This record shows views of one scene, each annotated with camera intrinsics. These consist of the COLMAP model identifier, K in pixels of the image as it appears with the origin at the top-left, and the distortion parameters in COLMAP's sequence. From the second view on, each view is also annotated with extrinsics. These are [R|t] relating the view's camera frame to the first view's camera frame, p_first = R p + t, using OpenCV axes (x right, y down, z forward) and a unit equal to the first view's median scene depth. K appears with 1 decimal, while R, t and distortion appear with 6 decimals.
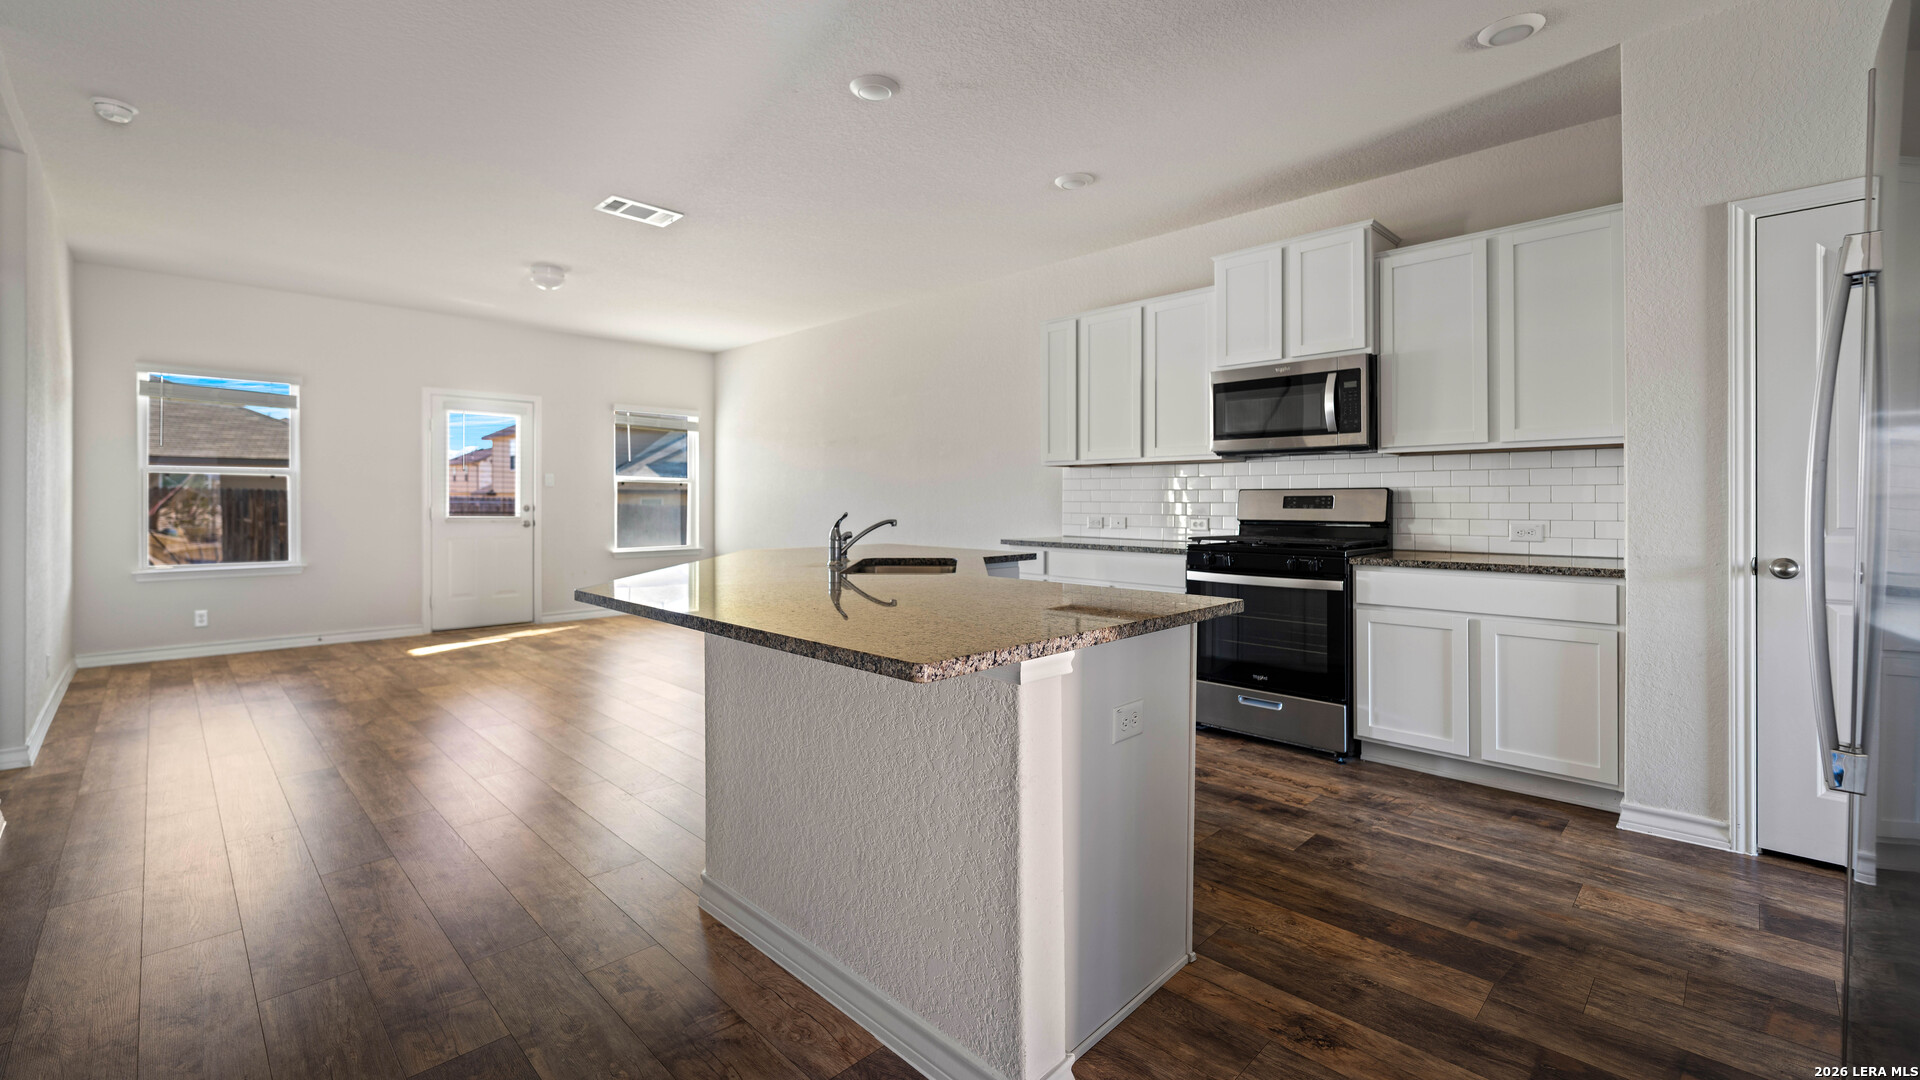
lens RADIAL K [[796.1, 0, 955.8], [0, 796.1, 503.0], [0, 0, 1]] dist [-0.000557, -0.000550]
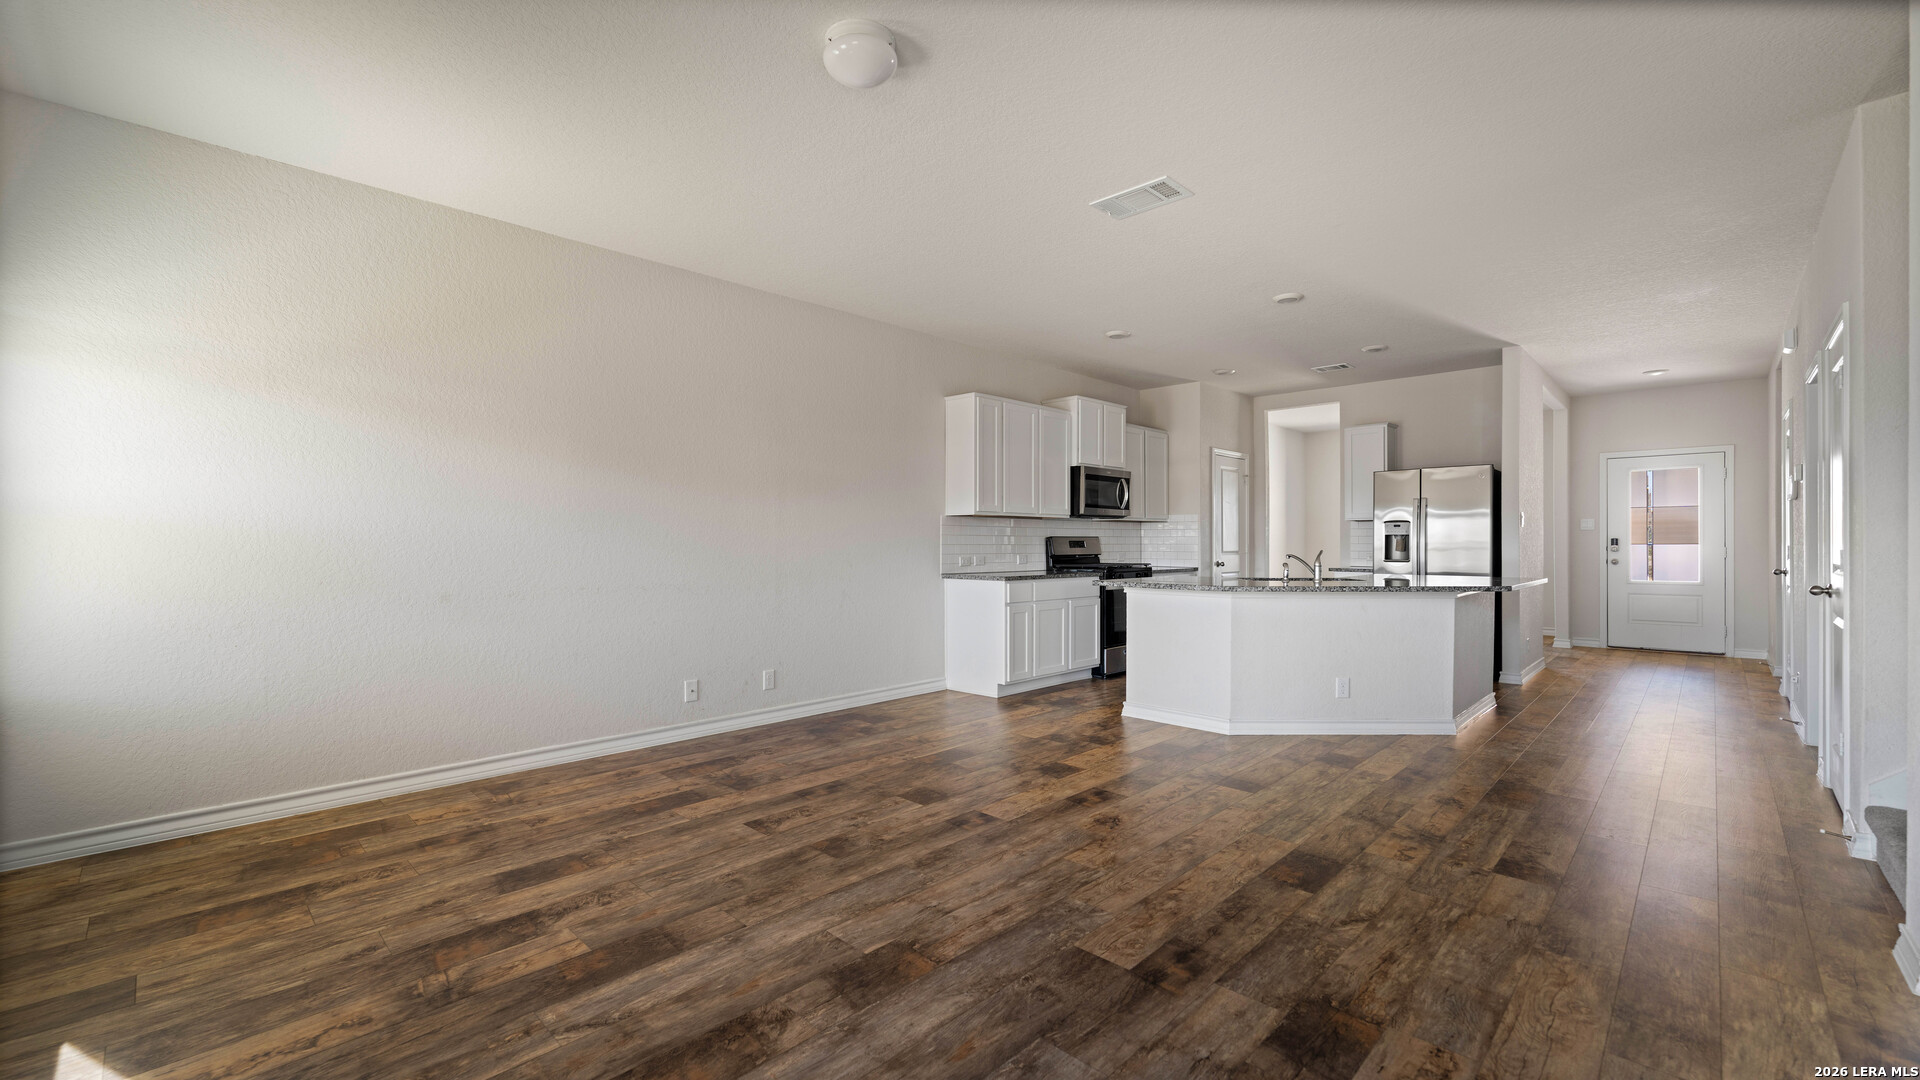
lens RADIAL K [[777.7, 0, 960.9], [0, 777.7, 548.1], [0, 0, 1]] dist [-0.000013, -0.000010]
pose [[-0.015190, -0.006712, 0.999862, -1.292611], [0.002743, 0.999973, 0.006754, -0.005186], [-0.999881, 0.002845, -0.015172, 1.281084]]
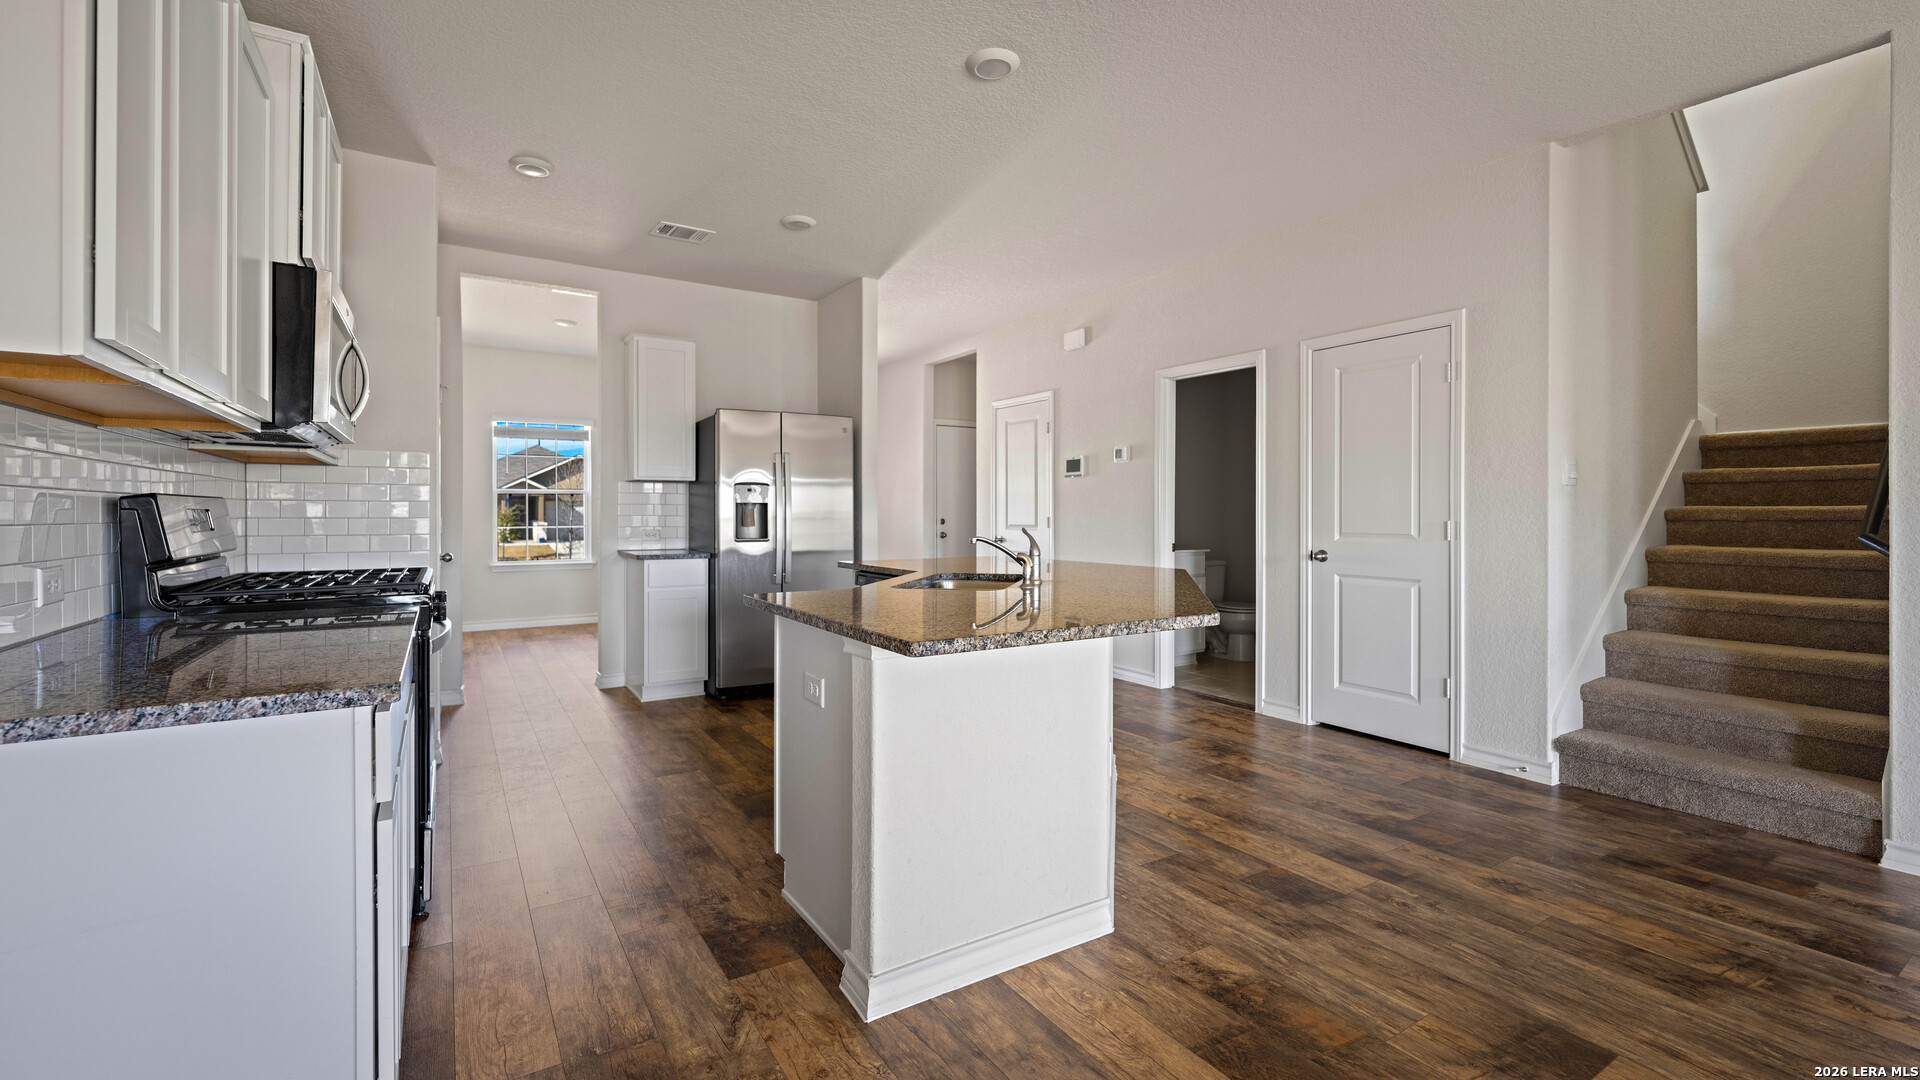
lens RADIAL K [[796.1, 0, 955.8], [0, 796.1, 503.0], [0, 0, 1]] dist [-0.000557, -0.000550]
pose [[-0.976236, 0.002930, 0.216689, -0.201484], [0.000810, 0.999951, -0.009872, -0.007587], [-0.216707, -0.009462, -0.976191, 1.418935]]
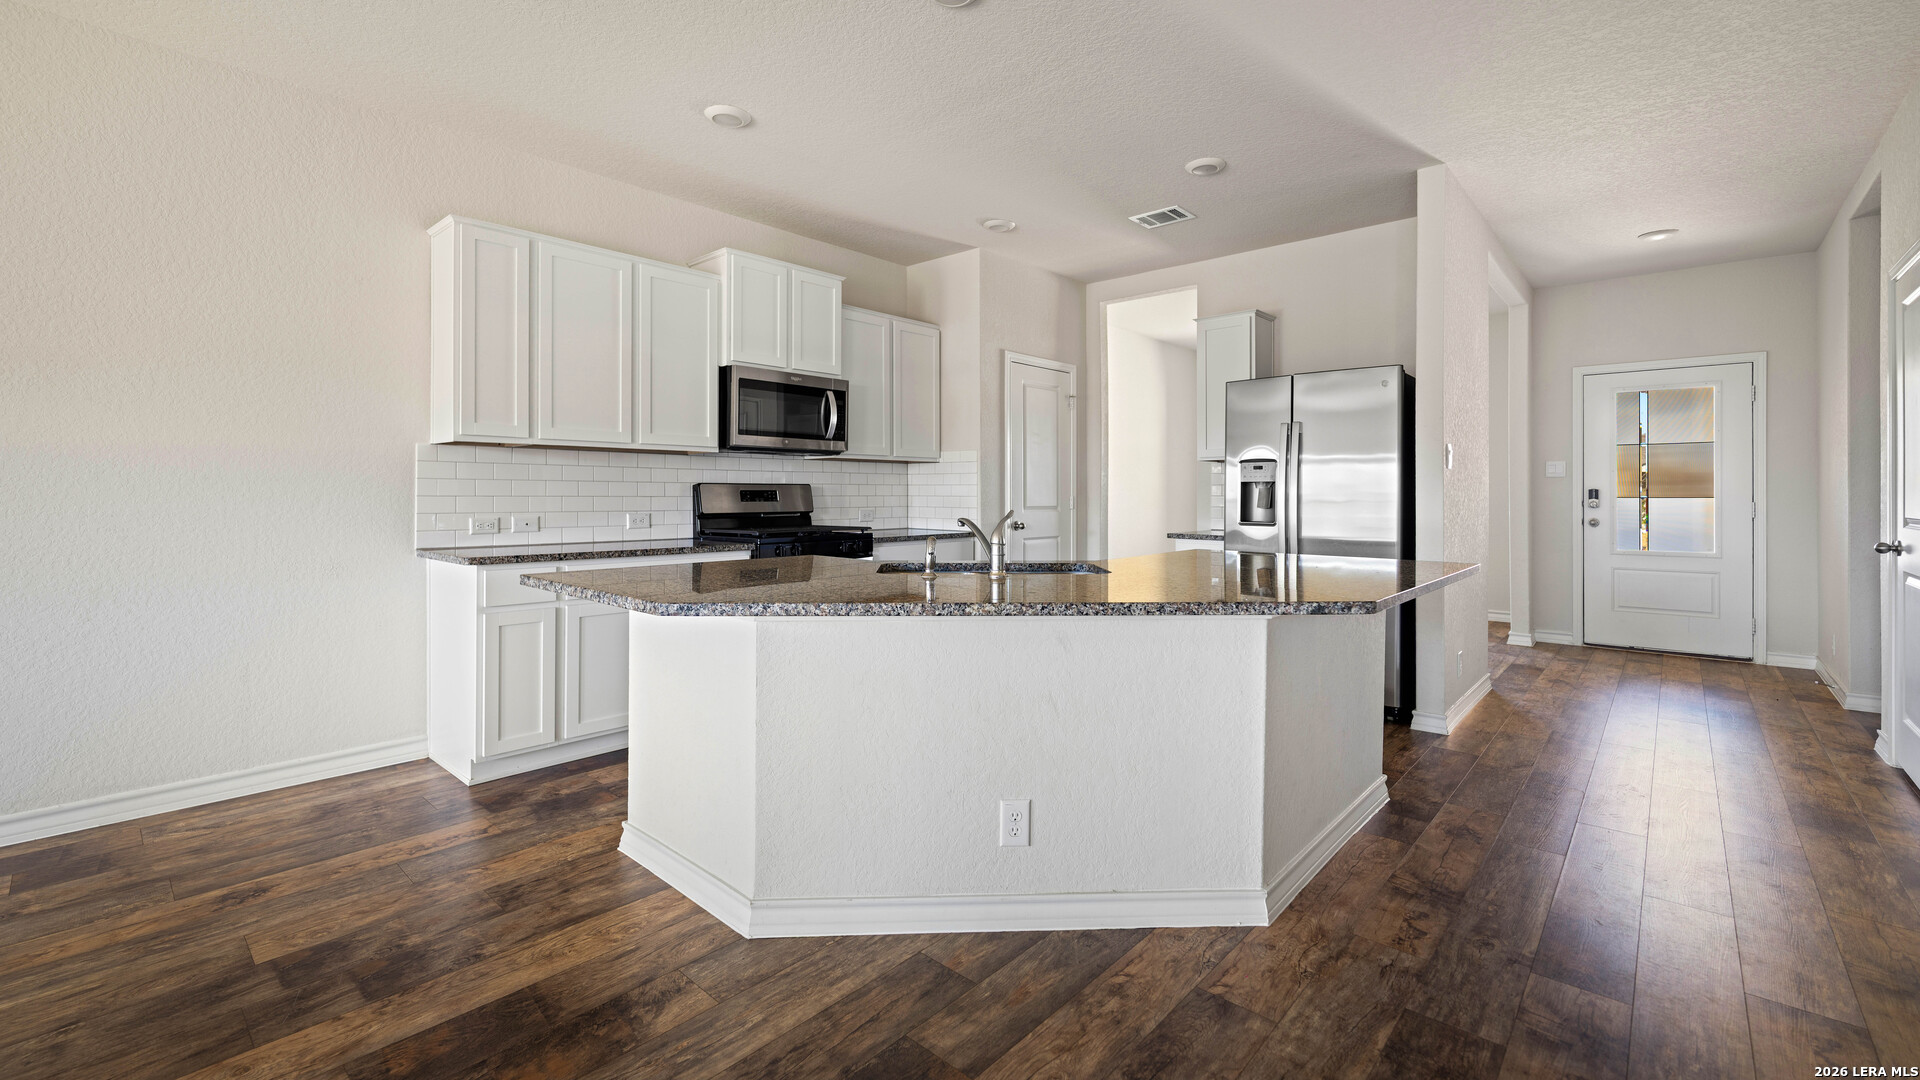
lens RADIAL K [[796.1, 0, 955.8], [0, 796.1, 503.0], [0, 0, 1]] dist [-0.000557, -0.000550]
pose [[-0.048554, -0.010176, 0.998769, -0.680892], [0.000737, 0.999947, 0.010223, -0.002674], [-0.998820, 0.001232, -0.048544, 0.776189]]
